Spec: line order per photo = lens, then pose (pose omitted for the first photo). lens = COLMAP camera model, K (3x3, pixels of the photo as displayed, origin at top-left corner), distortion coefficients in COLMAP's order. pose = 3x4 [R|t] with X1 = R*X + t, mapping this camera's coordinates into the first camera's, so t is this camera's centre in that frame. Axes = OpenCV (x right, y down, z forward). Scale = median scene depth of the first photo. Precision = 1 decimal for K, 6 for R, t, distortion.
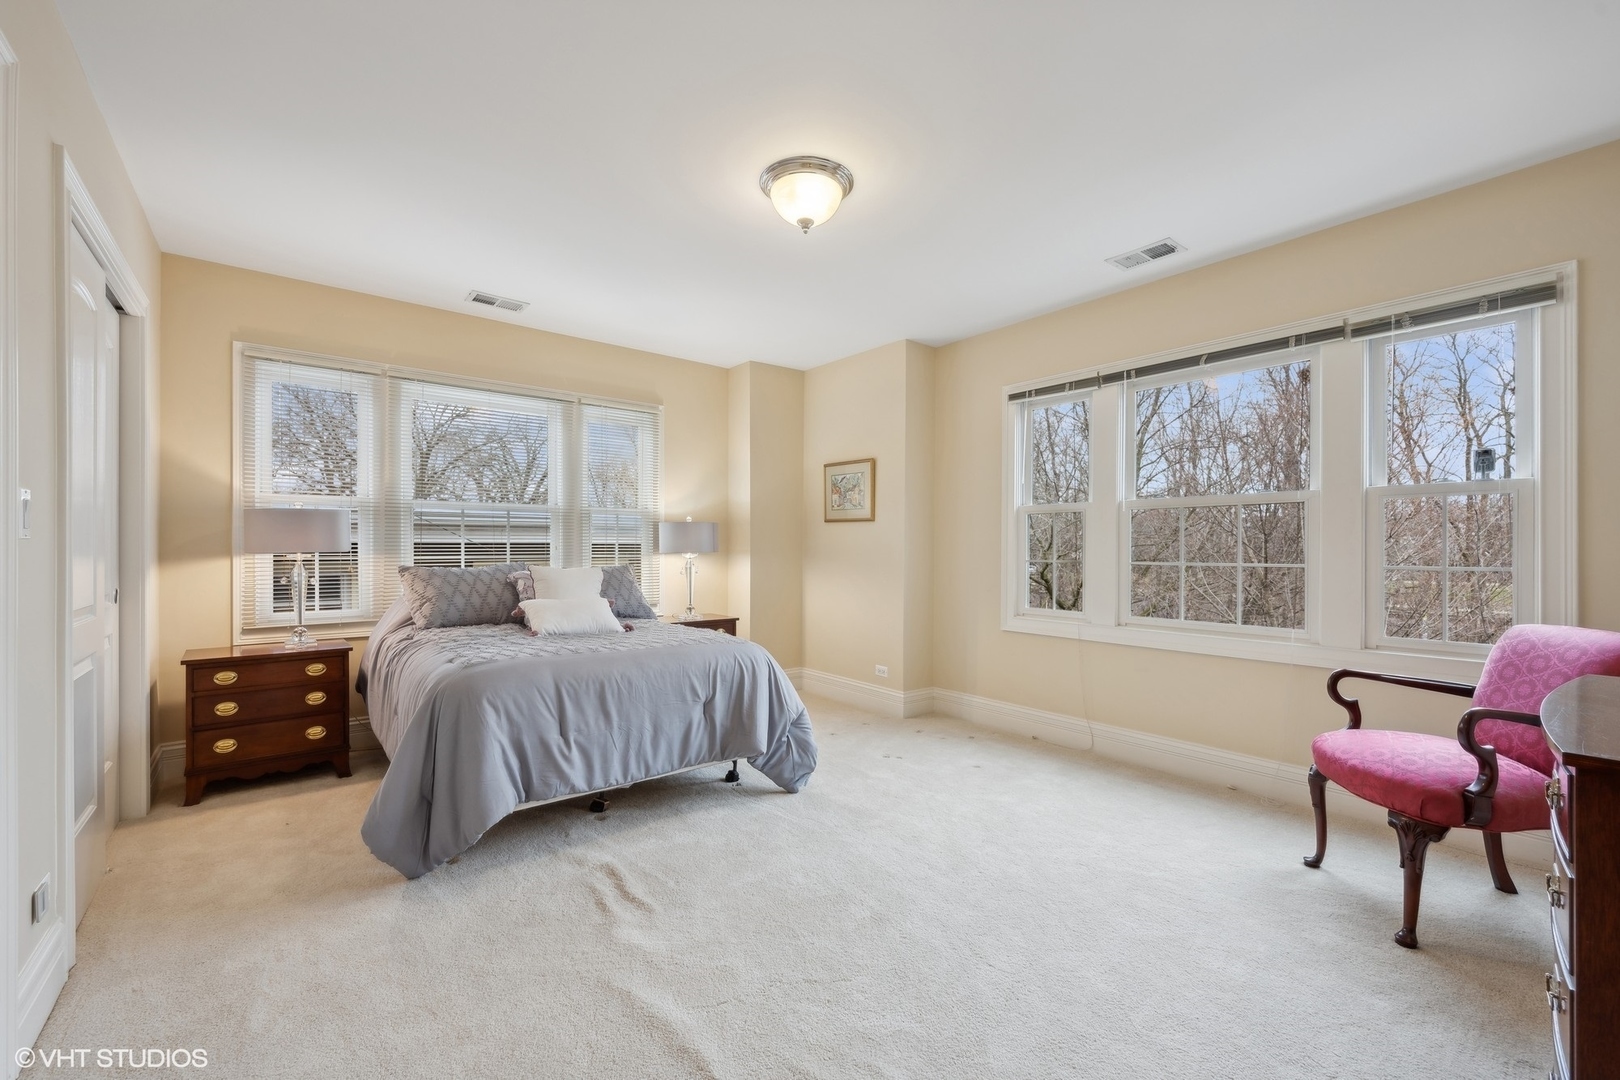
lens RADIAL K [[649.1, 0, 803.2], [0, 649.1, 544.4], [0, 0, 1]] dist [0.001463, 0.000025]
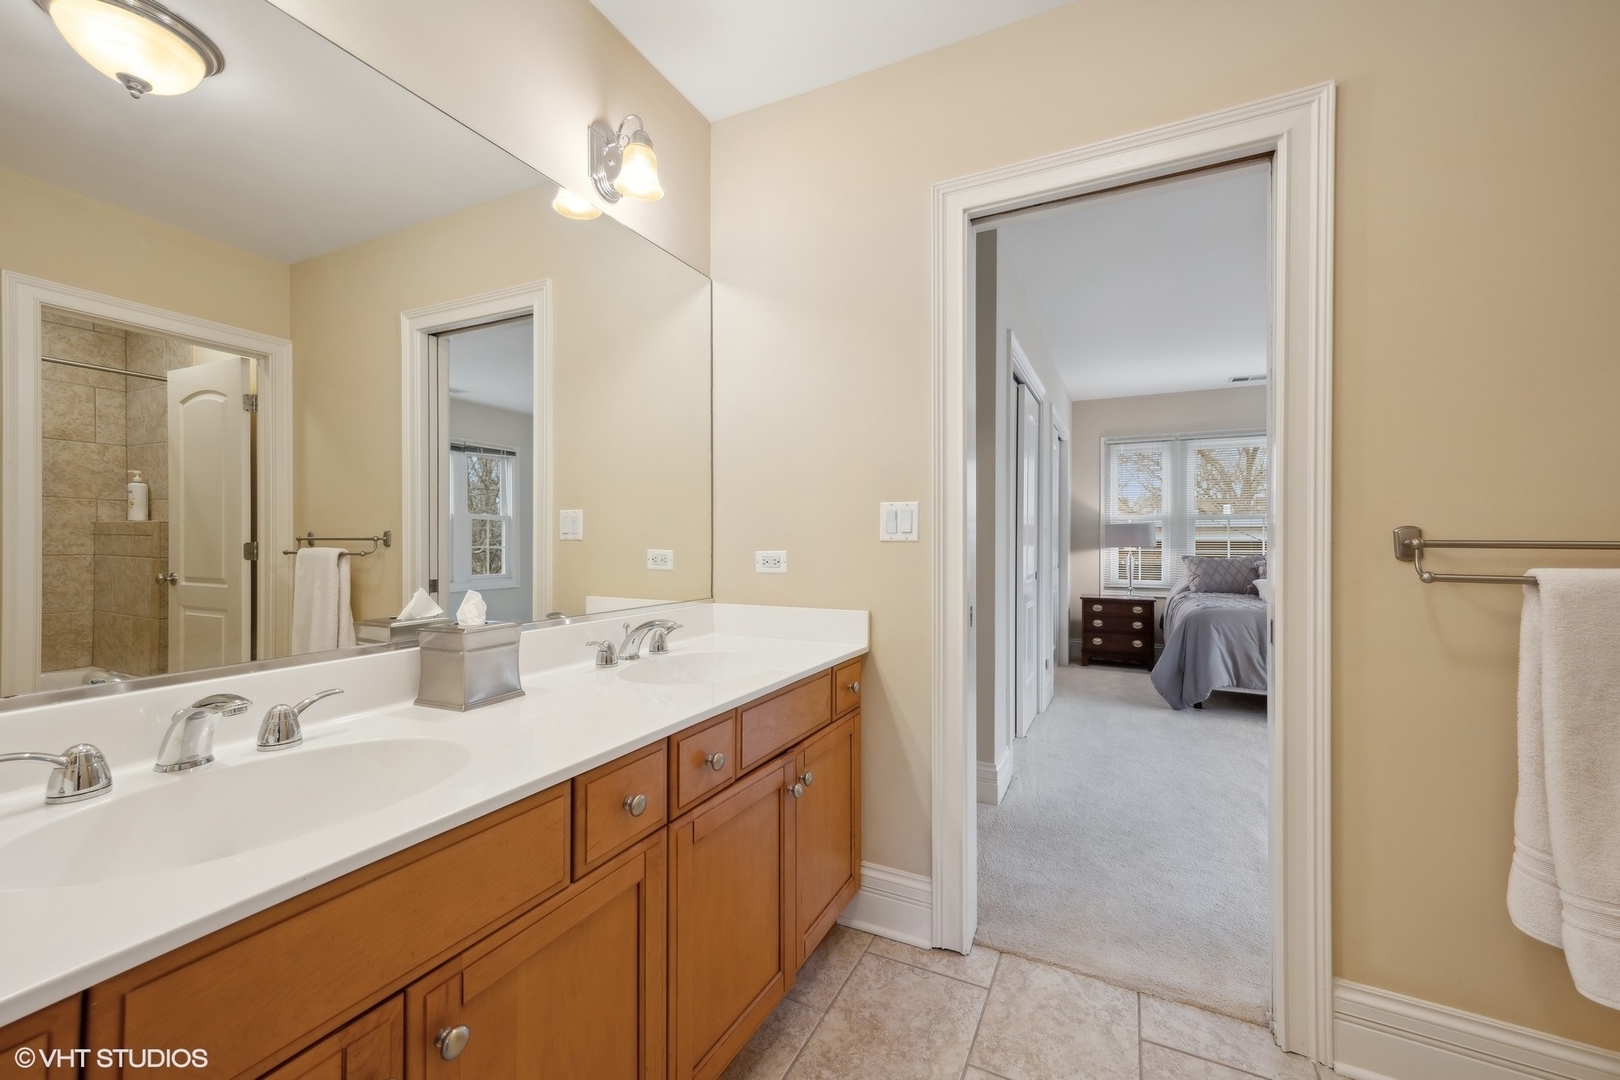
lens RADIAL K [[649.1, 0, 803.2], [0, 649.1, 544.4], [0, 0, 1]] dist [0.001463, 0.000025]
pose [[0.412903, 0.003553, -0.910768, 0.545045], [0.000151, 0.999992, 0.003970, -0.002251], [0.910775, -0.001777, 0.412899, -0.636860]]
